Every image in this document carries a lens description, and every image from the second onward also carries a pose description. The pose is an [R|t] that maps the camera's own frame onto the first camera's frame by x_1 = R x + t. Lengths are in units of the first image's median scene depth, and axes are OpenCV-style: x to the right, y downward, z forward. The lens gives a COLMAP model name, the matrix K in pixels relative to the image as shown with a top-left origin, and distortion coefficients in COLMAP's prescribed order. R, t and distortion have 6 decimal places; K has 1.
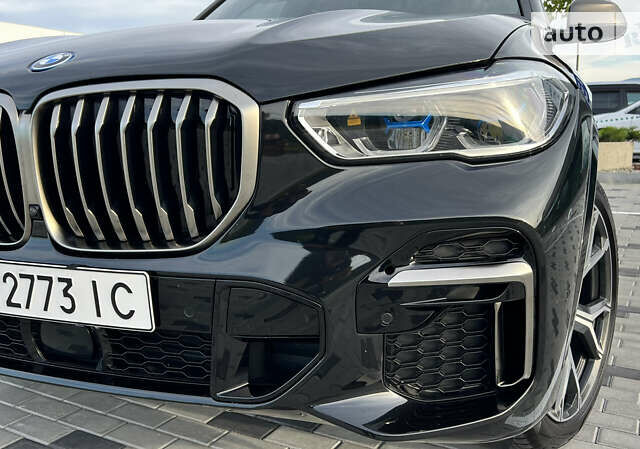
lens RADIAL K [[632.0, 0, 320.7], [0, 632.0, 224.8], [0, 0, 1]] dist [0.010160, 0.000000]
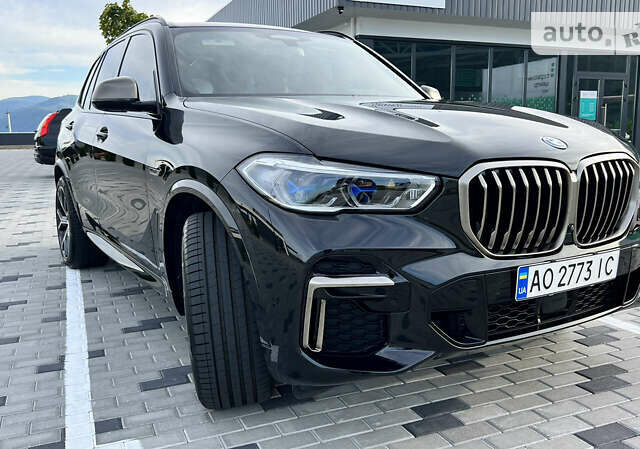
lens RADIAL K [[596.3, 0, 324.1], [0, 596.3, 218.7], [0, 0, 1]] dist [0.011837, 0.000000]
pose [[0.594253, -0.080735, 0.800215, -2.266588], [0.162981, 0.986395, -0.021513, -0.129544], [-0.787591, 0.143204, 0.599327, 0.530154]]
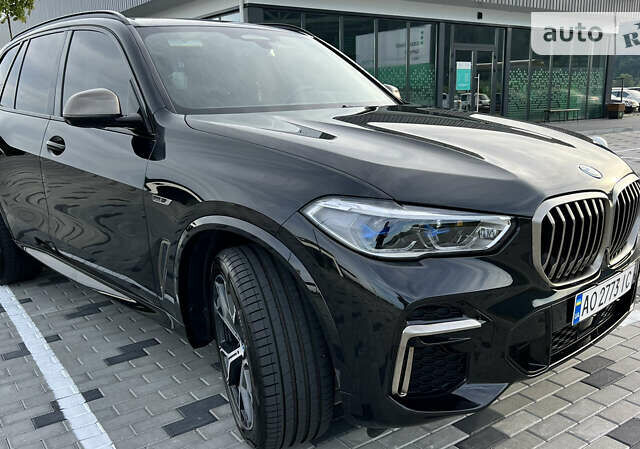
lens RADIAL K [[596.3, 0, 324.5], [0, 596.3, 223.7], [0, 0, 1]] dist [0.011837, 0.000000]
pose [[0.404490, -0.162600, 0.899972, -2.484842], [0.201409, 0.975745, 0.085768, -0.448294], [-0.892089, 0.146570, 0.427428, 0.989718]]
